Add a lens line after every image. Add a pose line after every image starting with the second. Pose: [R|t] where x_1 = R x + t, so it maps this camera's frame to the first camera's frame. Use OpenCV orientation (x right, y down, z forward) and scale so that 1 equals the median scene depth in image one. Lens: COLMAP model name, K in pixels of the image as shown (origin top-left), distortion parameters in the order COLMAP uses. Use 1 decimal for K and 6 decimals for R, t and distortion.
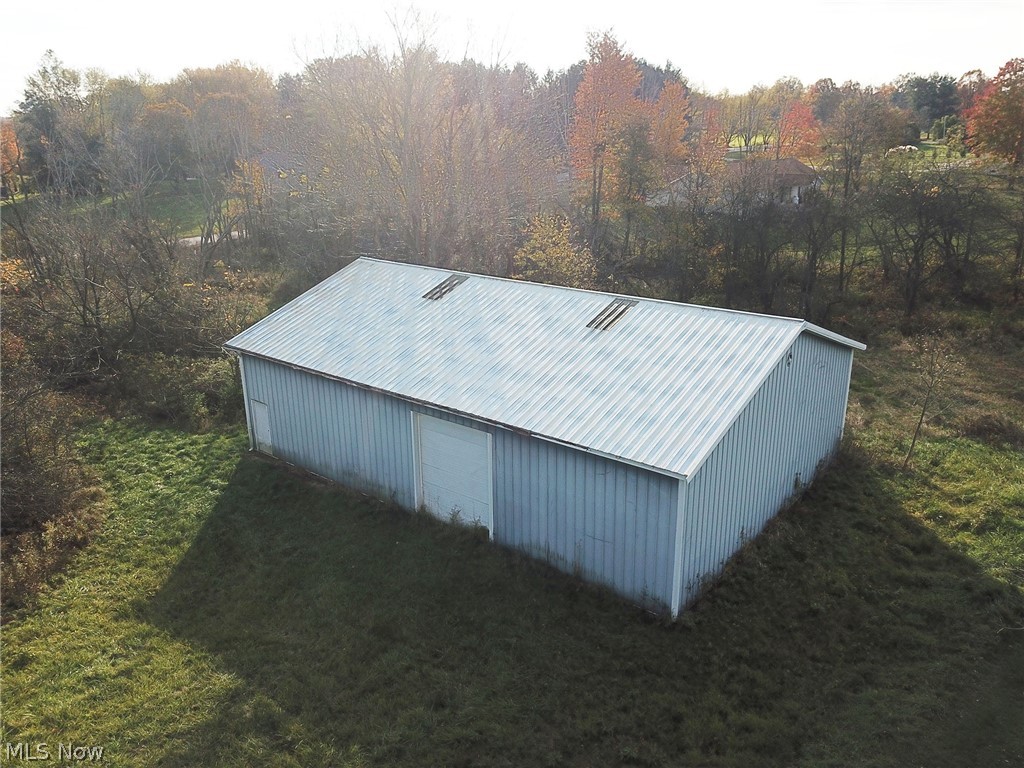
lens RADIAL K [[788.9, 0, 512.0], [0, 788.9, 384.0], [0, 0, 1]] dist [0.008041, -0.000585]
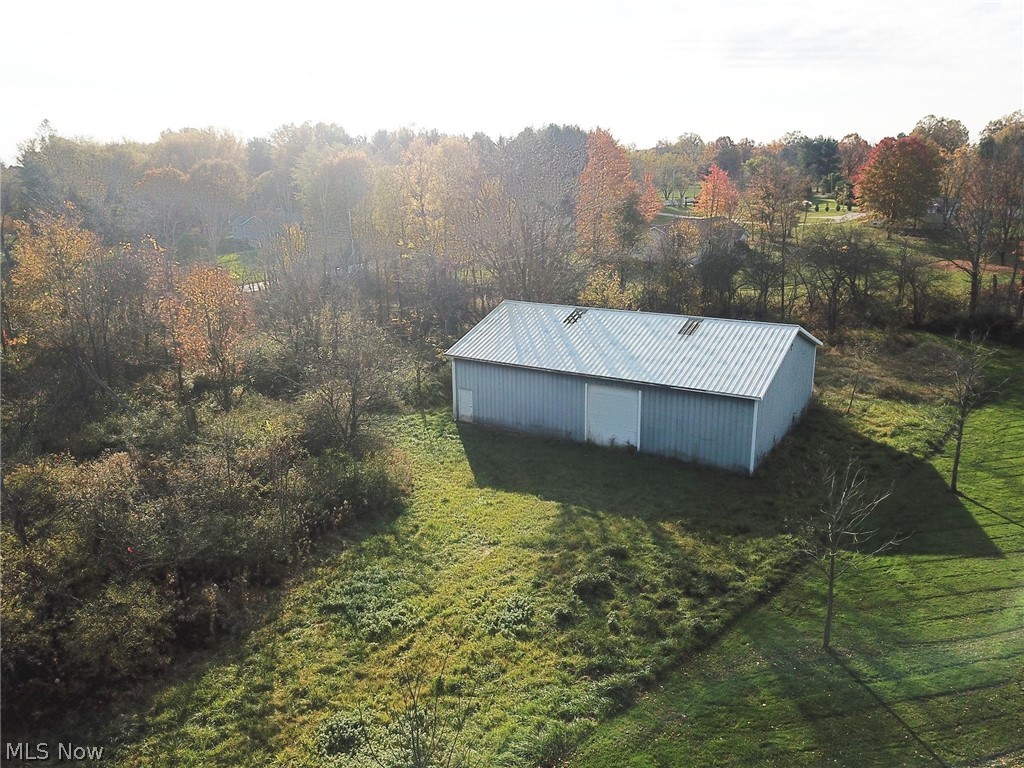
lens RADIAL K [[788.9, 0, 512.0], [0, 788.9, 384.0], [0, 0, 1]] dist [0.008041, -0.000585]
pose [[0.993525, -0.031409, 0.109185, -0.458629], [0.037418, 0.997870, -0.053433, 0.117286], [-0.107274, 0.057173, 0.992584, -0.698739]]
